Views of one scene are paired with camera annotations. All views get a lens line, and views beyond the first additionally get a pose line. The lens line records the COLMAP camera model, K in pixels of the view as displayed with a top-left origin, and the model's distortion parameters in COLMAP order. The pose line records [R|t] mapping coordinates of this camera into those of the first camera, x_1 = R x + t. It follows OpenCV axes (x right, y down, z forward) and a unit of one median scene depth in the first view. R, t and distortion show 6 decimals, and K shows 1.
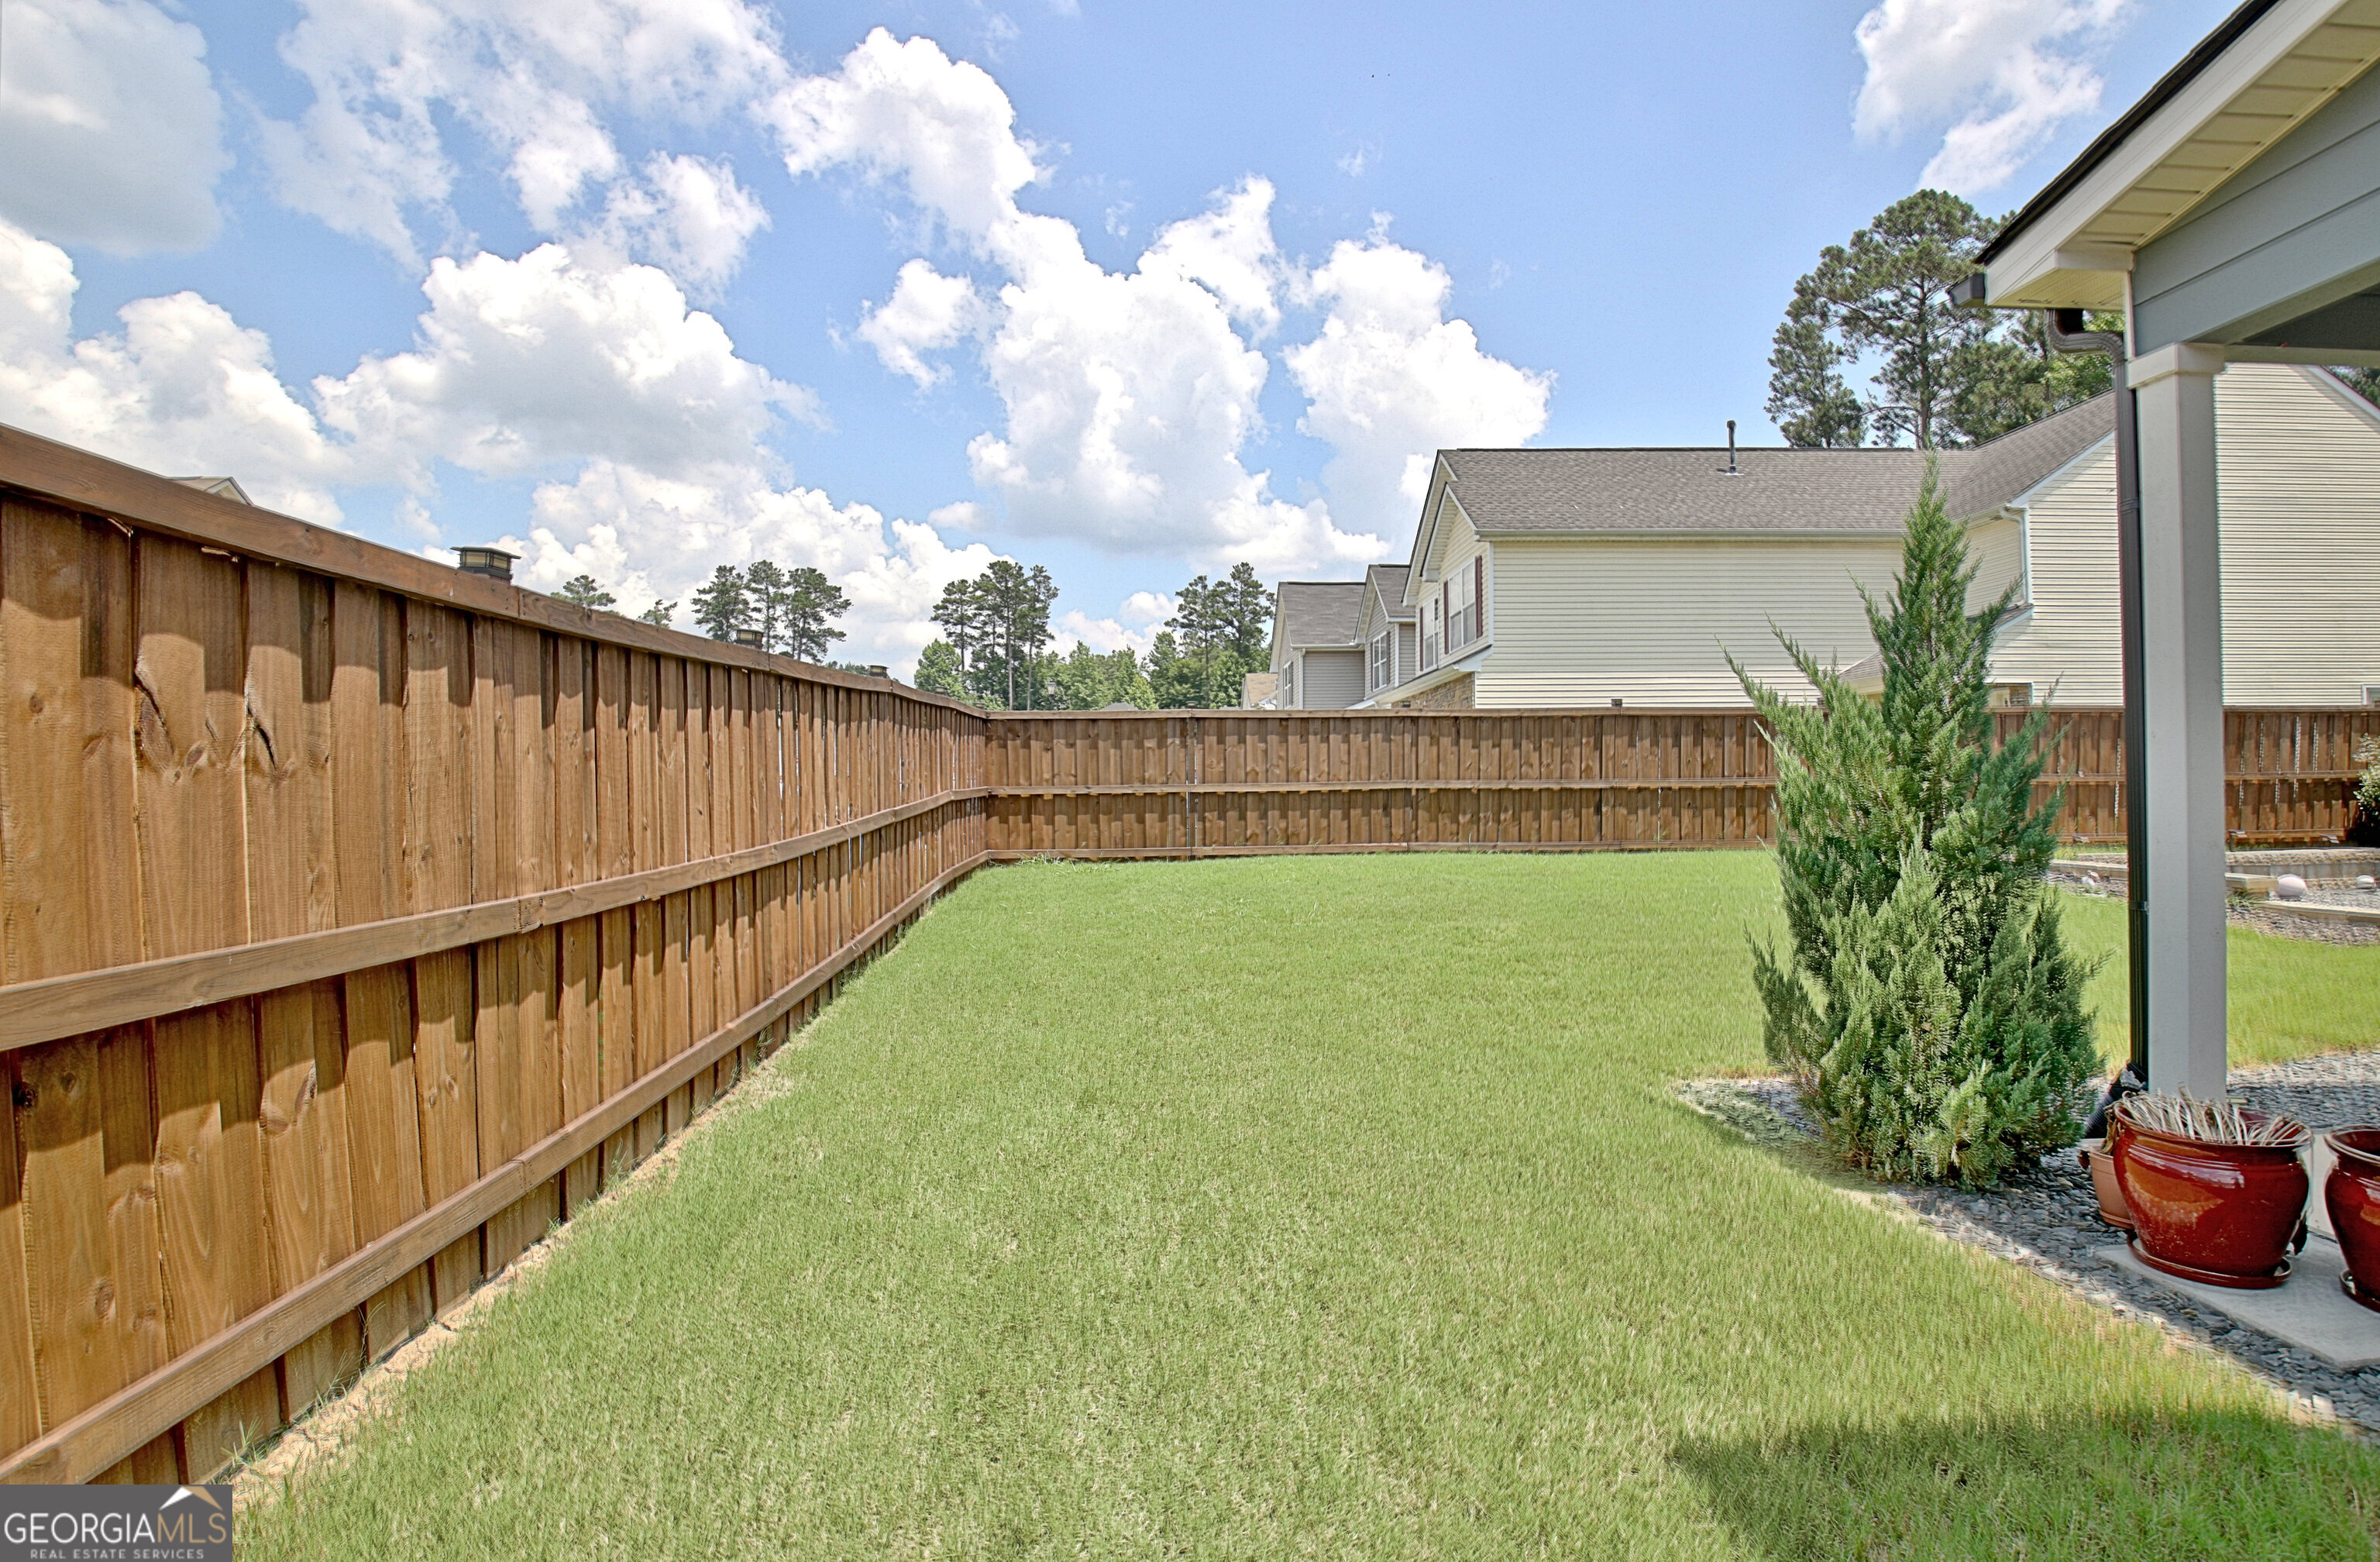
lens RADIAL K [[1126.8, 0, 1179.3], [0, 1126.8, 788.5], [0, 0, 1]] dist [0.001291, -0.022352]
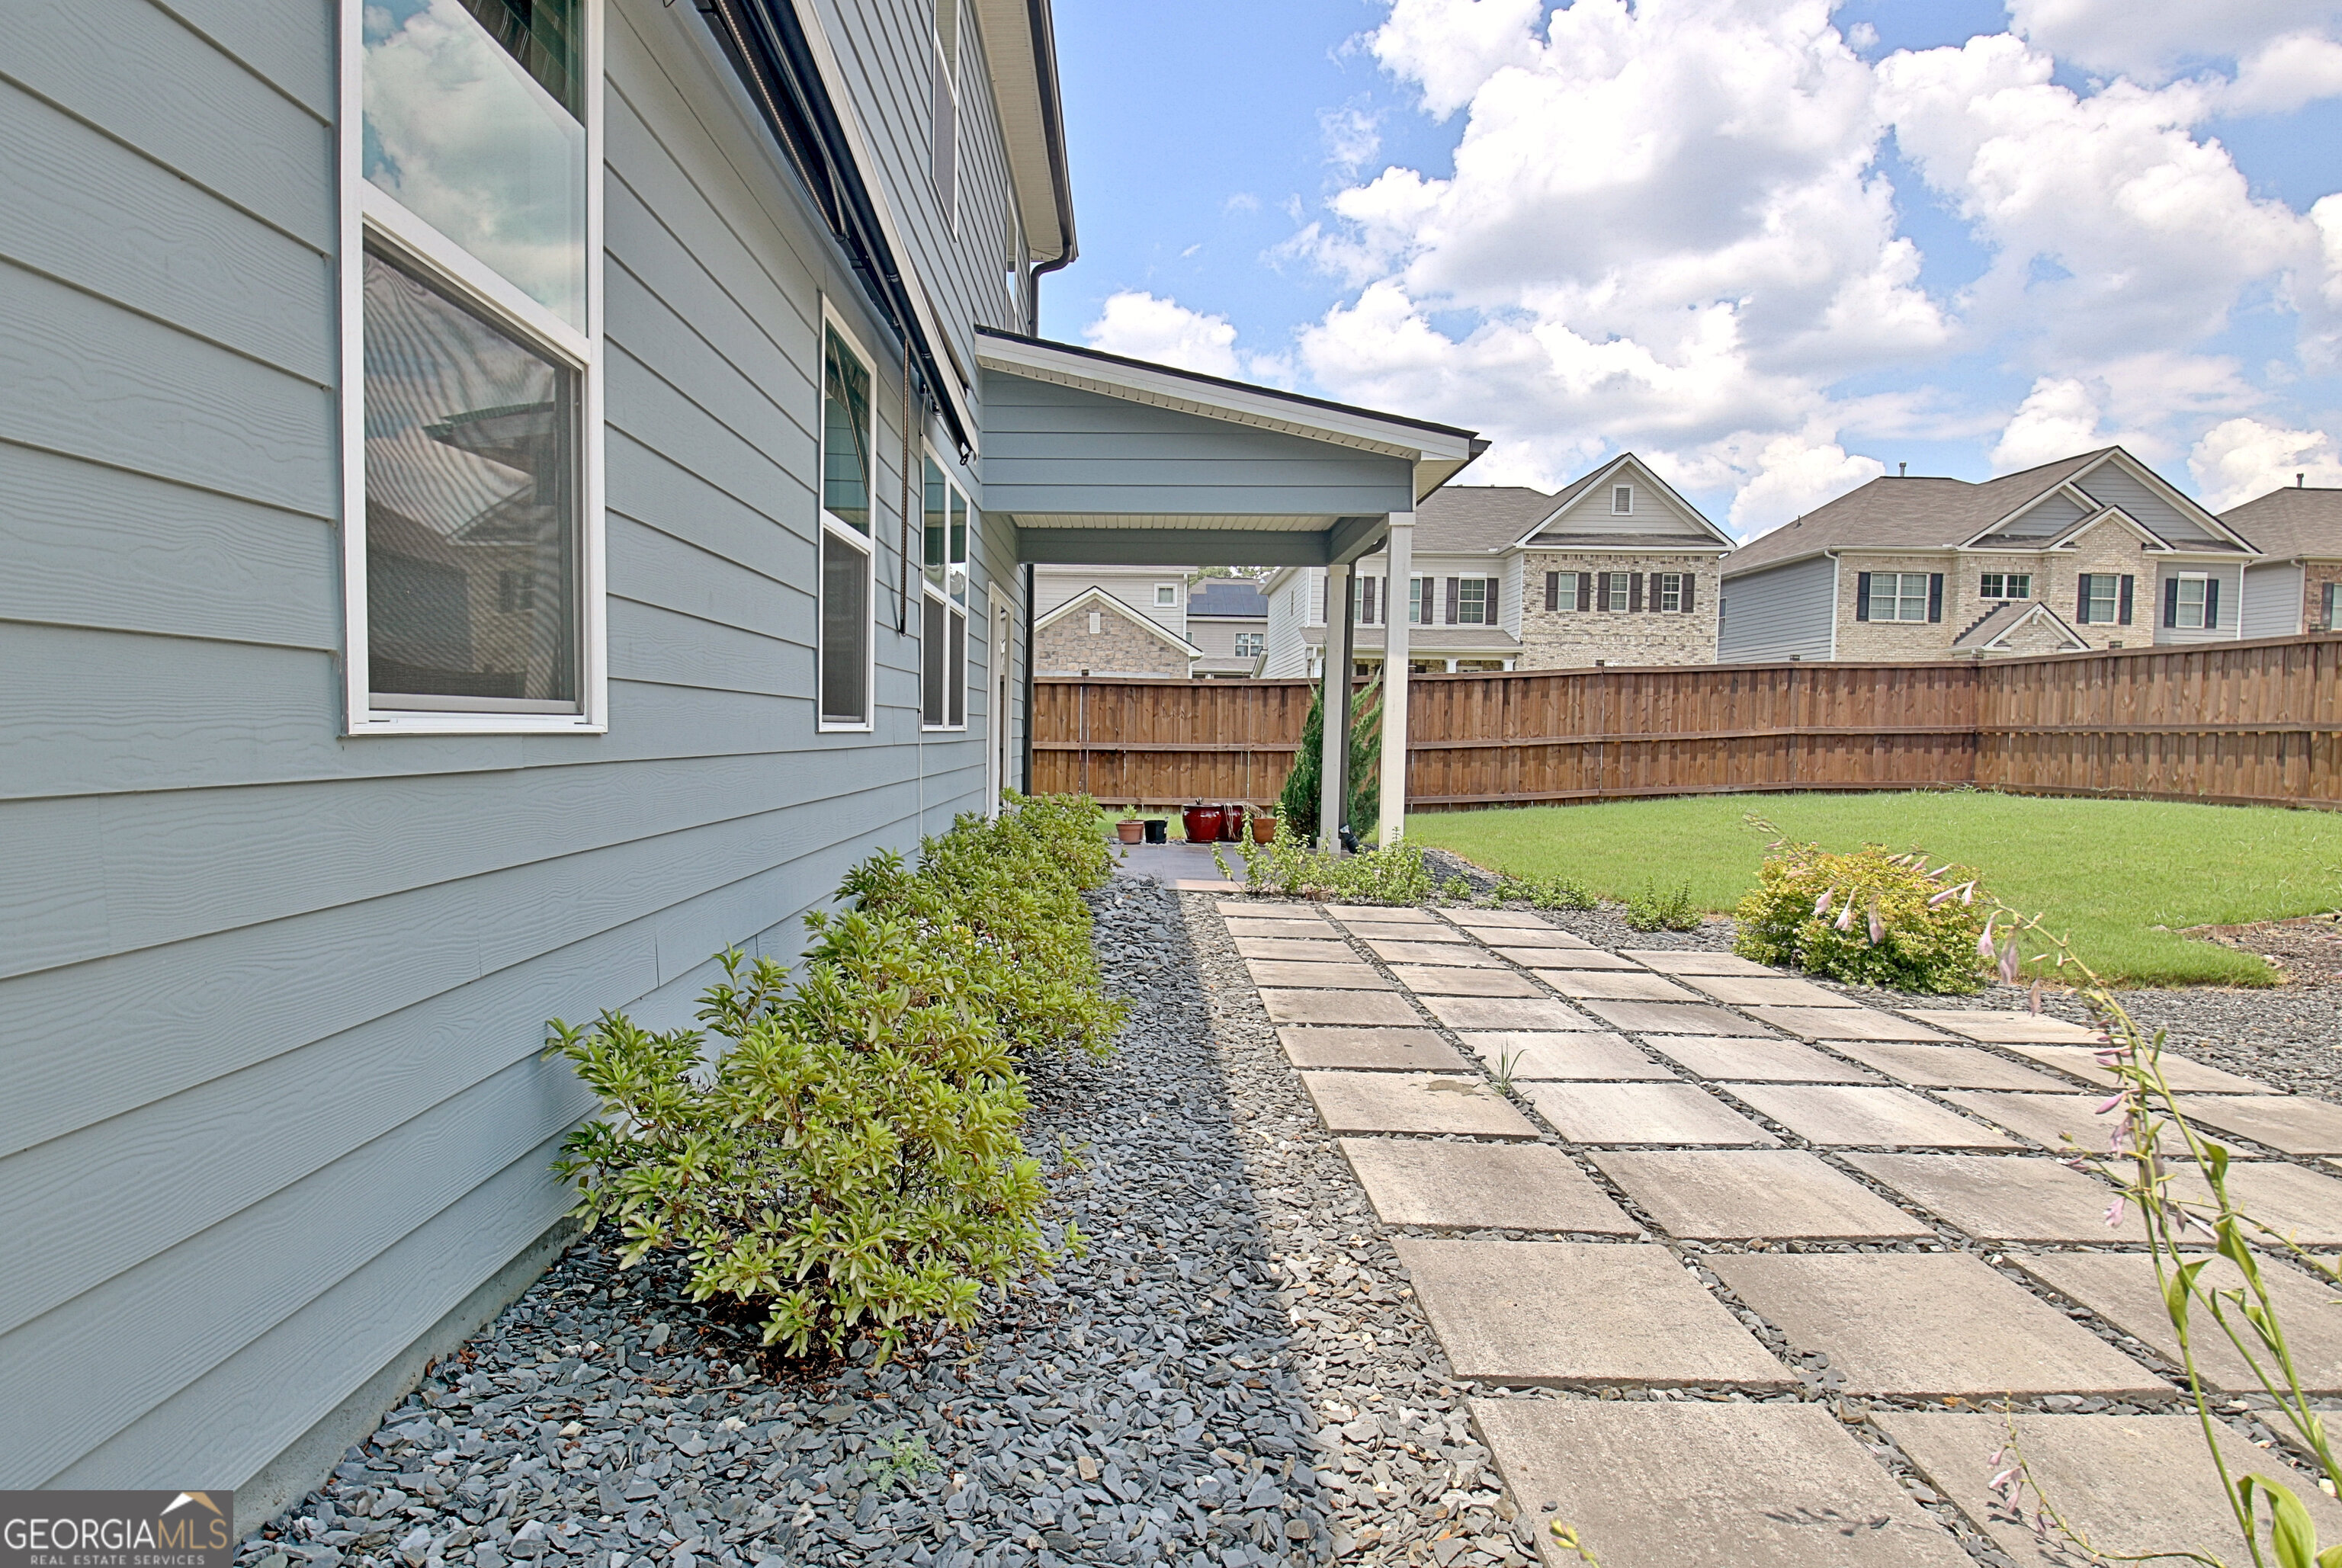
lens RADIAL K [[1311.1, 0, 1104.8], [0, 1311.1, 788.9], [0, 0, 1]] dist [-0.000412, -0.019843]
pose [[-0.063036, 0.054592, -0.996517, 1.456263], [-0.008396, 0.998438, 0.055228, -0.003460], [0.997976, 0.011848, -0.062479, 0.220647]]
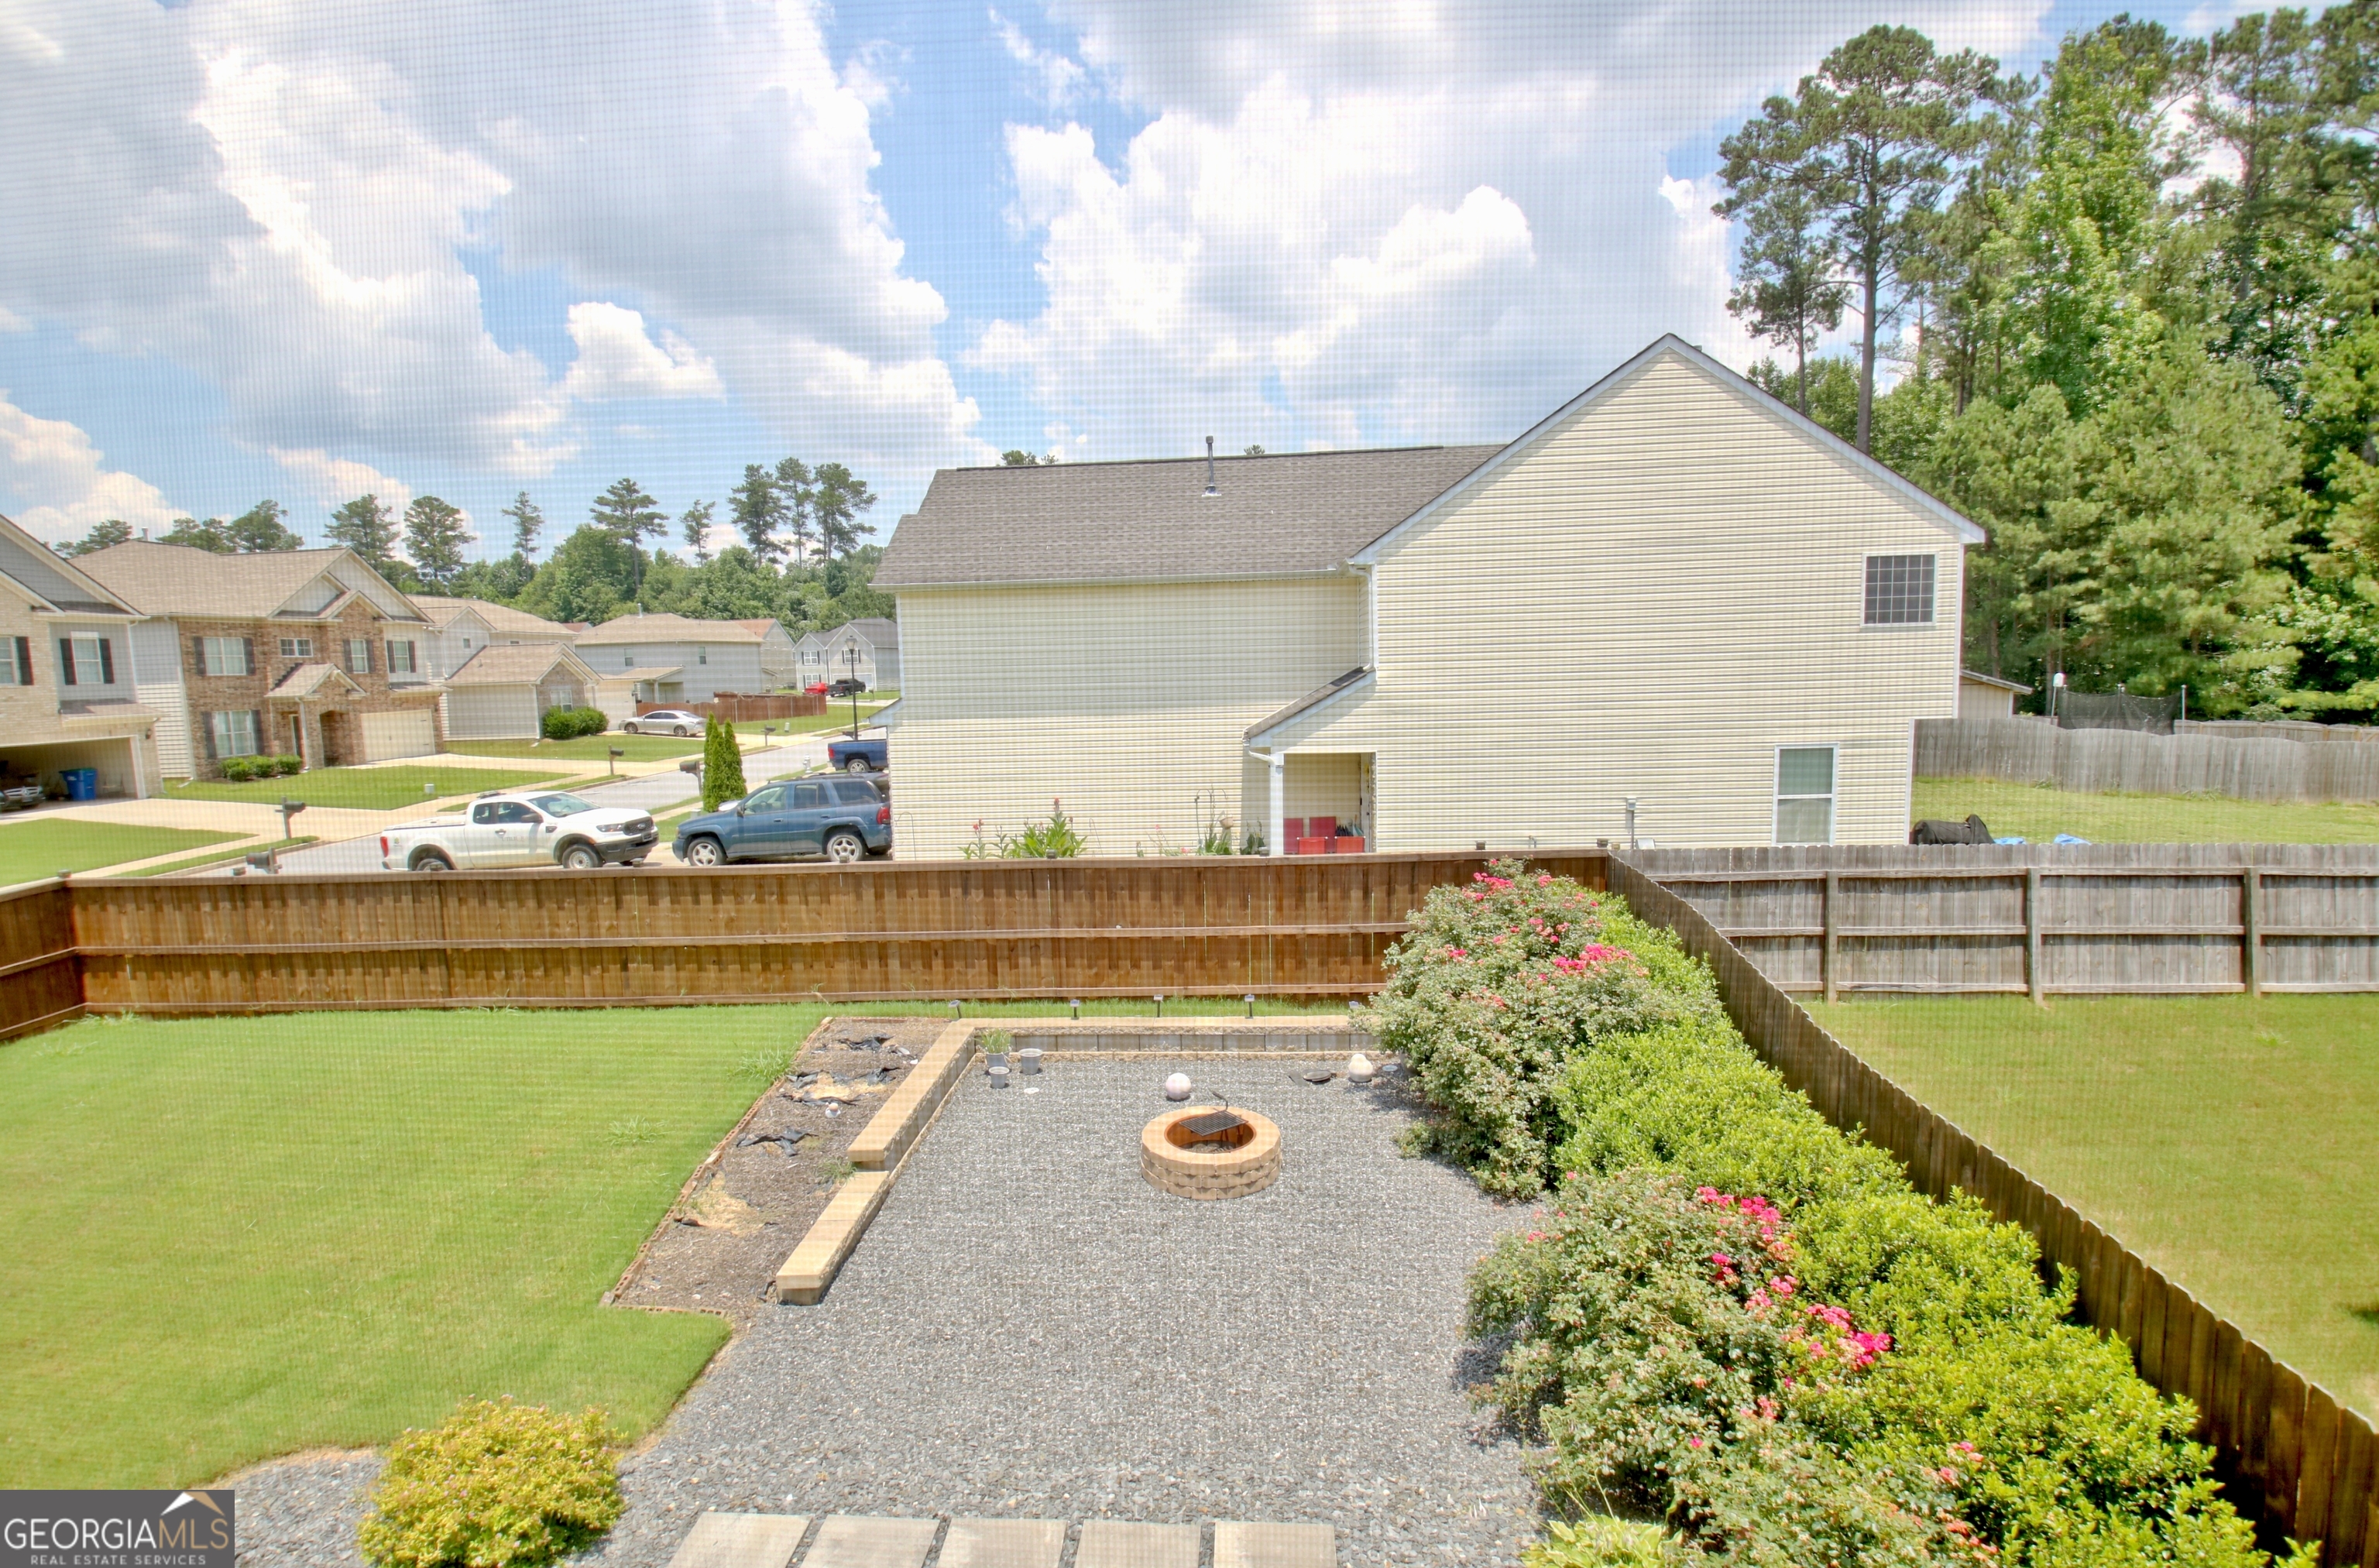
lens RADIAL K [[1115.1, 0, 1189.5], [0, 1115.1, 784.0], [0, 0, 1]] dist [0.007046, -0.023008]
pose [[0.994906, -0.006360, -0.100602, 1.210831], [0.018343, 0.992768, 0.118640, -0.314876], [0.099120, -0.119882, 0.987828, 0.078290]]
